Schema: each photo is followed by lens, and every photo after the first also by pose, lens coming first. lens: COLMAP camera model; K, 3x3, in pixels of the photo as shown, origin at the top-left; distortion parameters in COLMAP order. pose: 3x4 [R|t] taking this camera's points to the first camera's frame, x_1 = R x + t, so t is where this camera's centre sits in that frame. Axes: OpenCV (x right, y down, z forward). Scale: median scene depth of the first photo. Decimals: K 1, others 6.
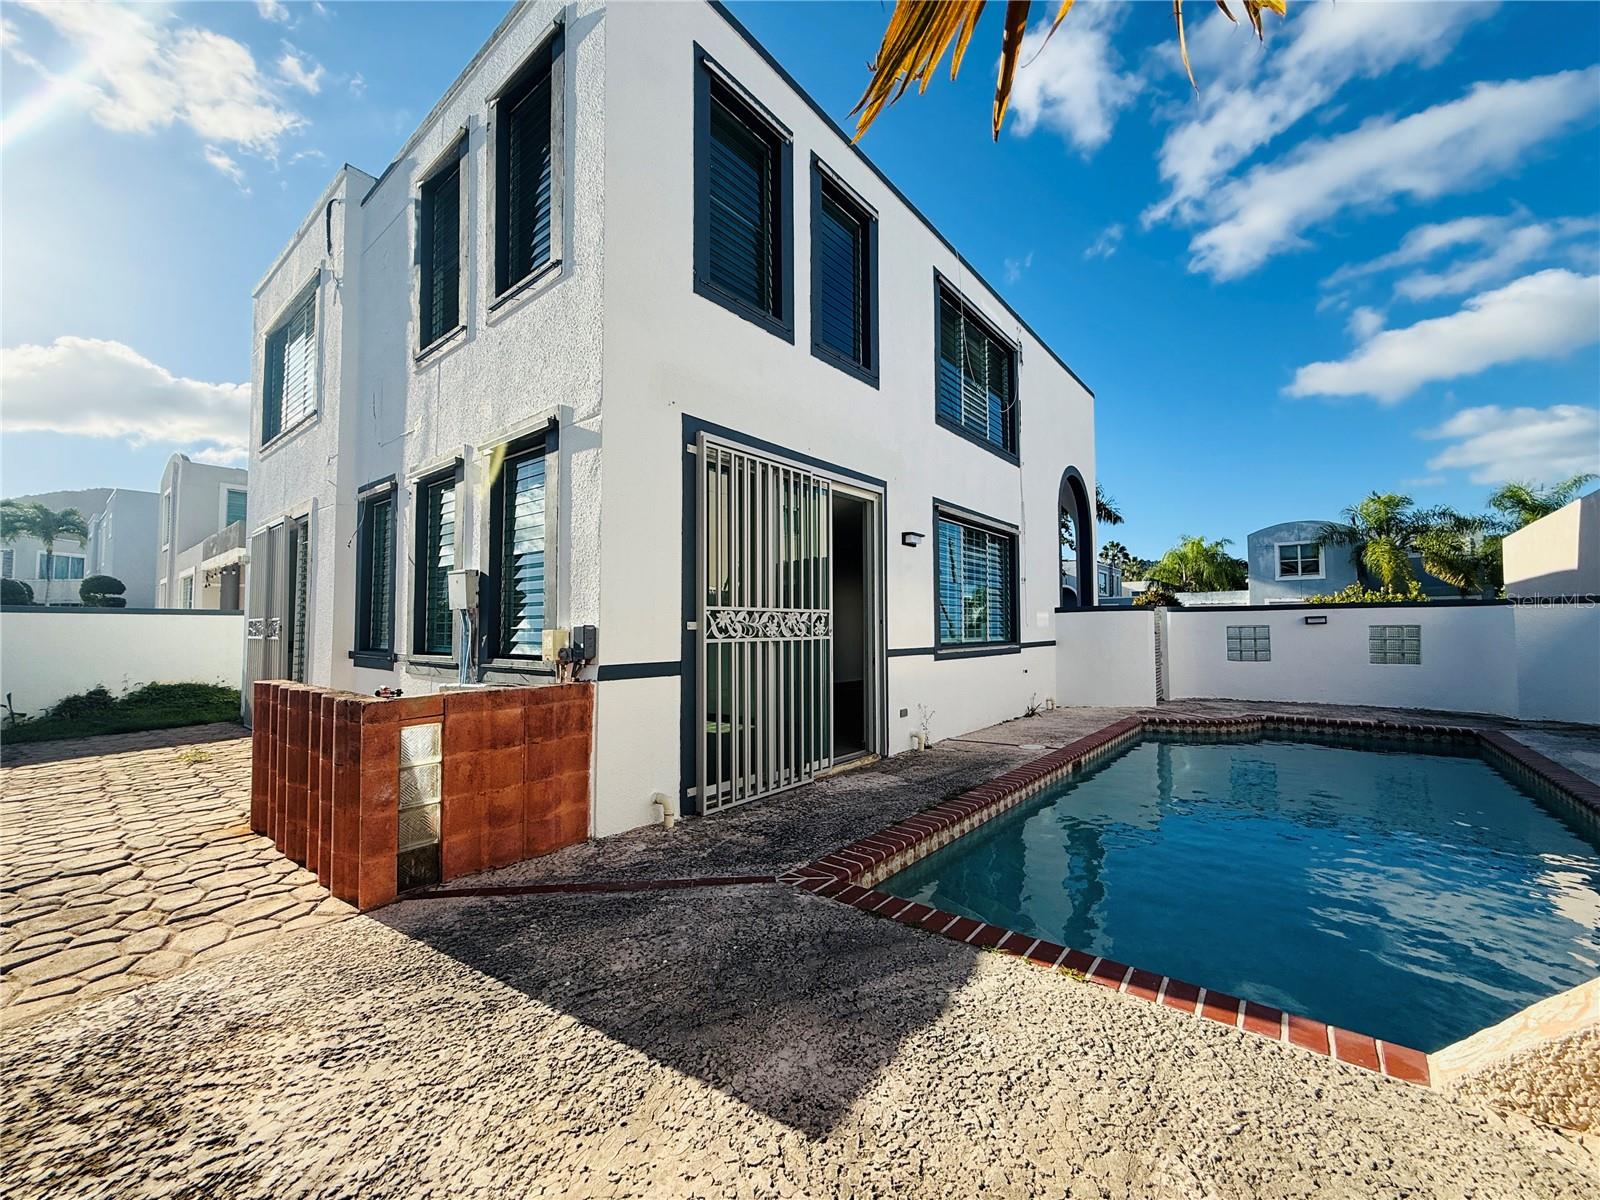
lens RADIAL K [[636.7, 0, 798.4], [0, 636.7, 602.1], [0, 0, 1]] dist [0.000493, 0.000156]
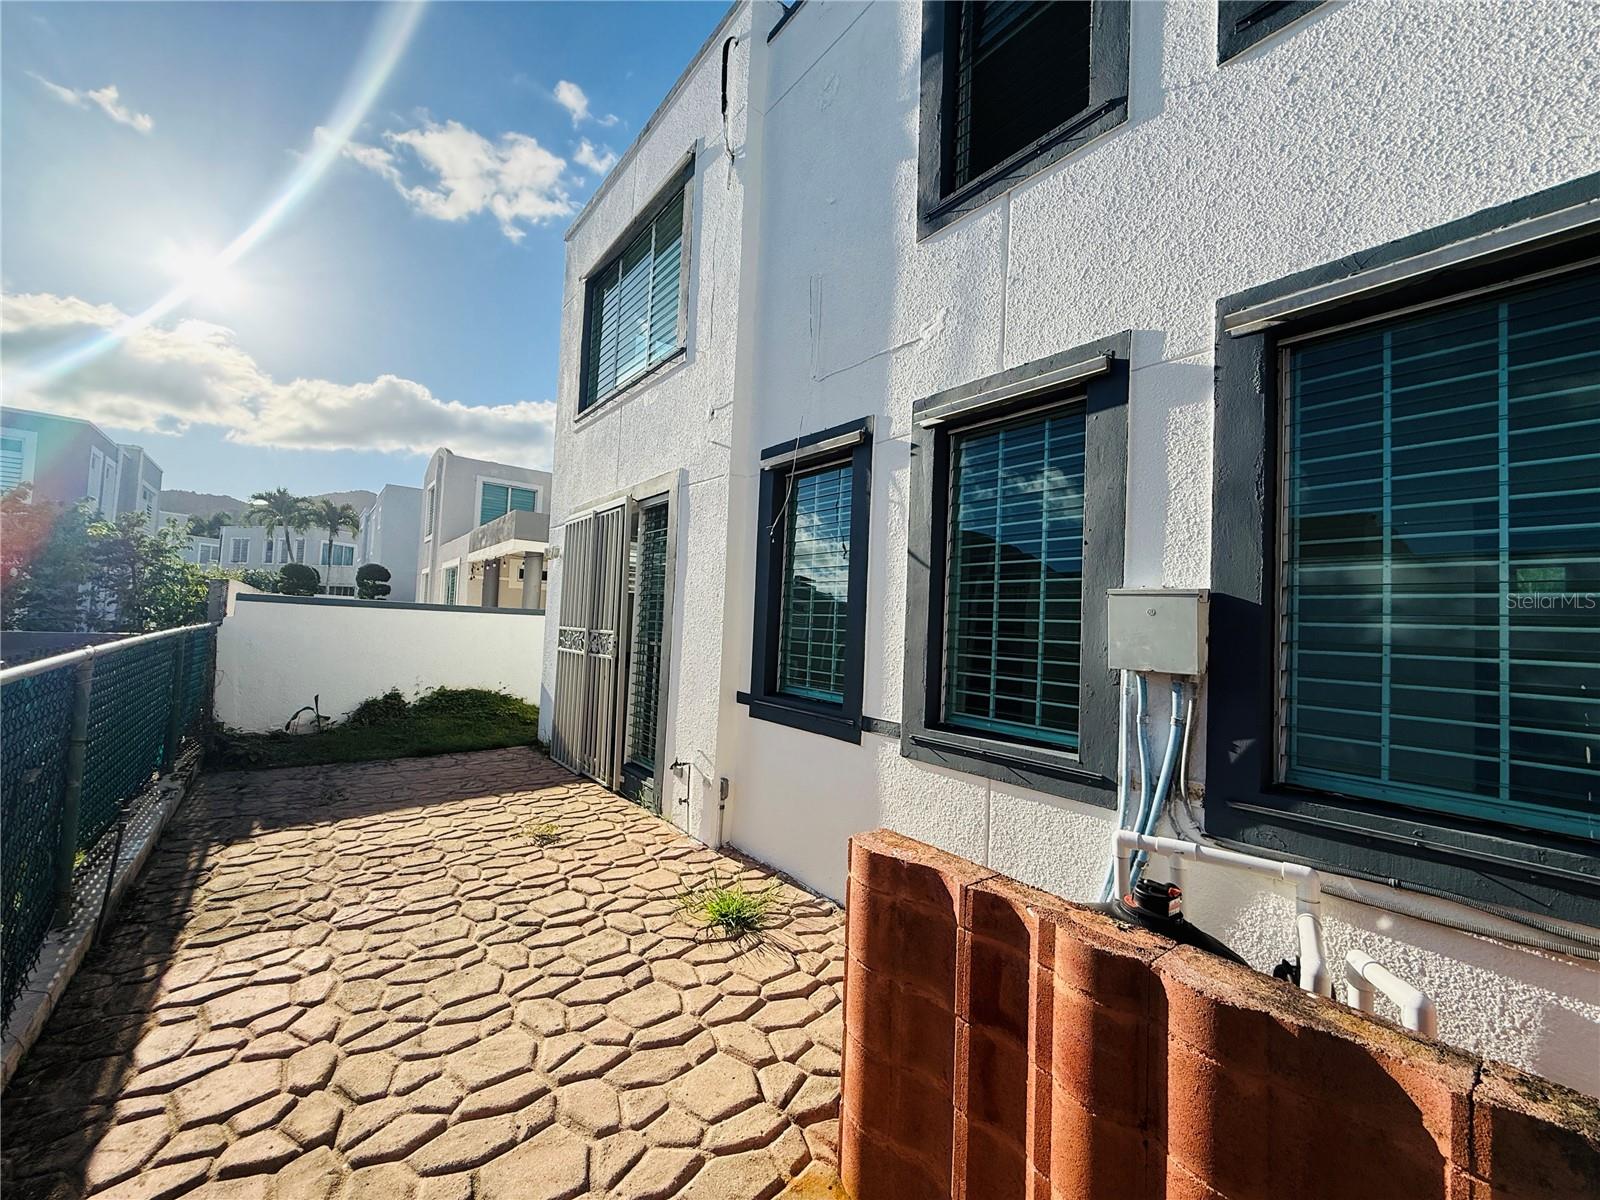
lens RADIAL K [[636.7, 0, 798.4], [0, 636.7, 602.1], [0, 0, 1]] dist [0.000493, 0.000156]
pose [[0.974434, 0.037931, -0.221447, -0.692536], [-0.038512, 0.999257, 0.001698, -0.030172], [0.221347, 0.006873, 0.975171, 0.494336]]
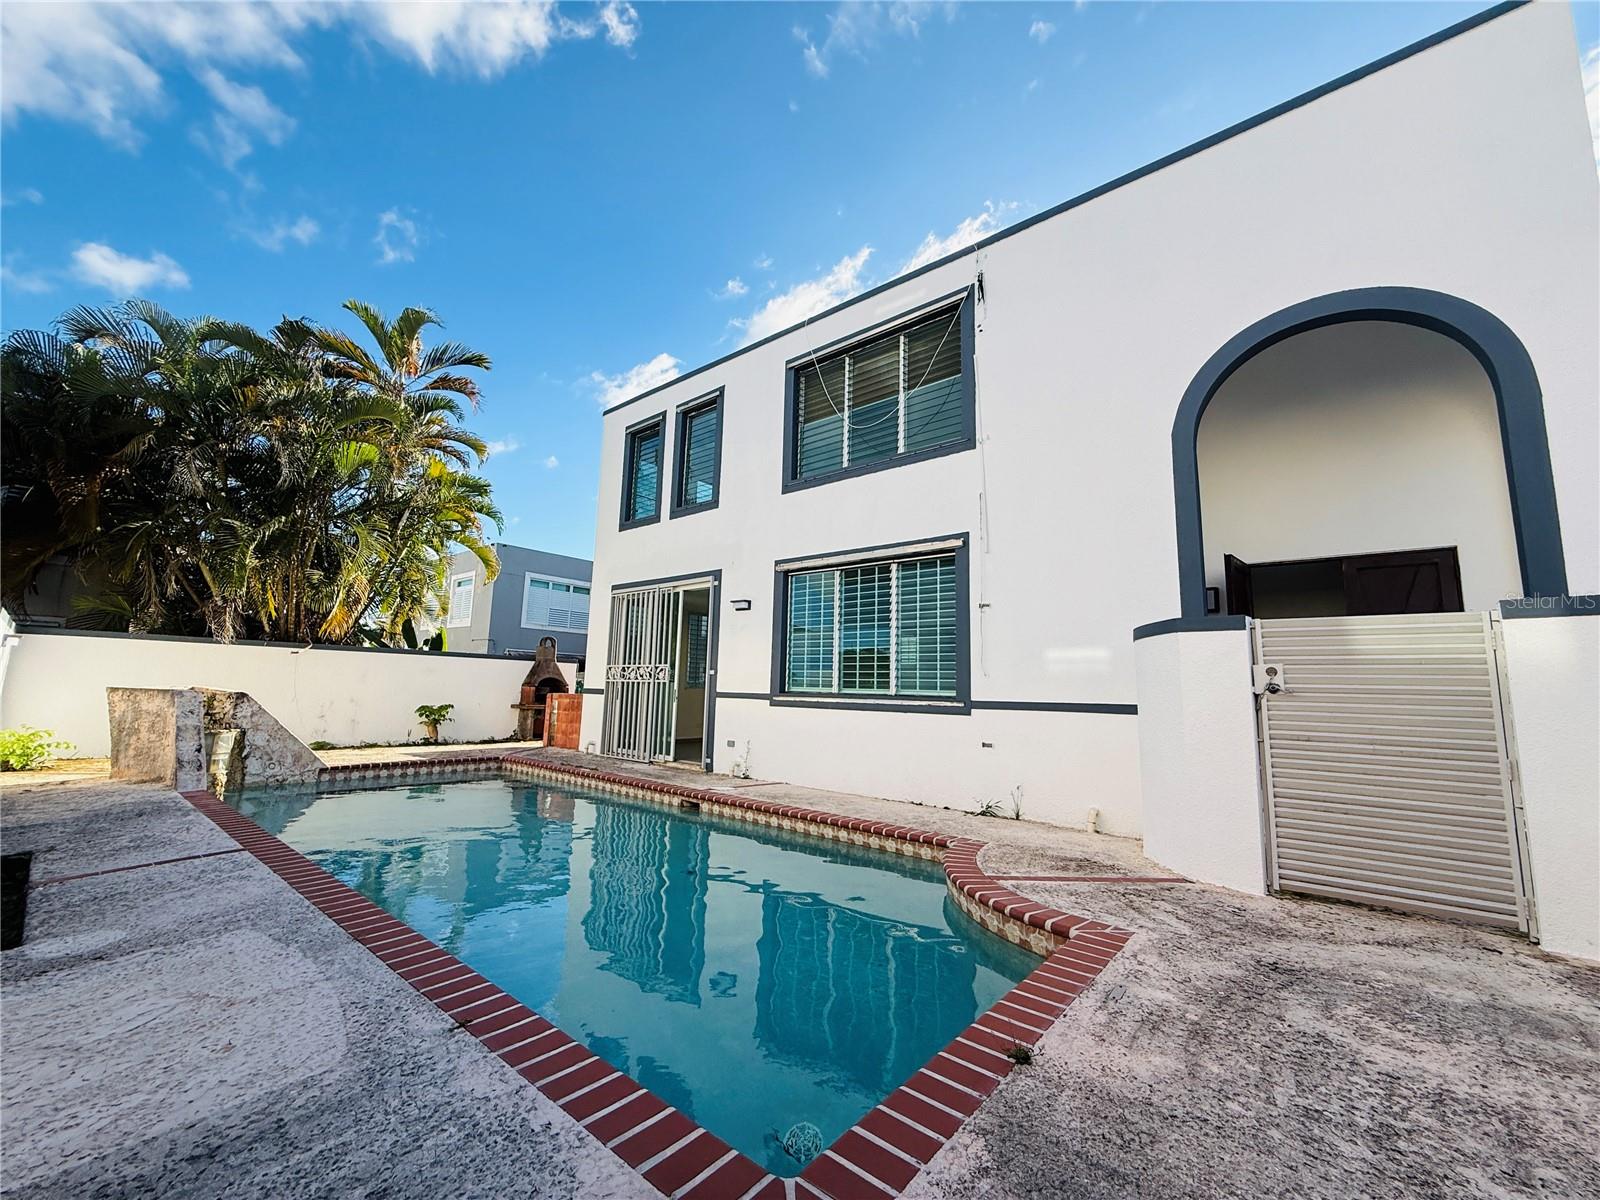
lens RADIAL K [[636.7, 0, 798.4], [0, 636.7, 602.1], [0, 0, 1]] dist [0.000493, 0.000156]
pose [[-0.020115, -0.136014, -0.990503, 2.003627], [0.015439, 0.990543, -0.136333, 0.096656], [0.999678, -0.018035, -0.017825, 1.601525]]
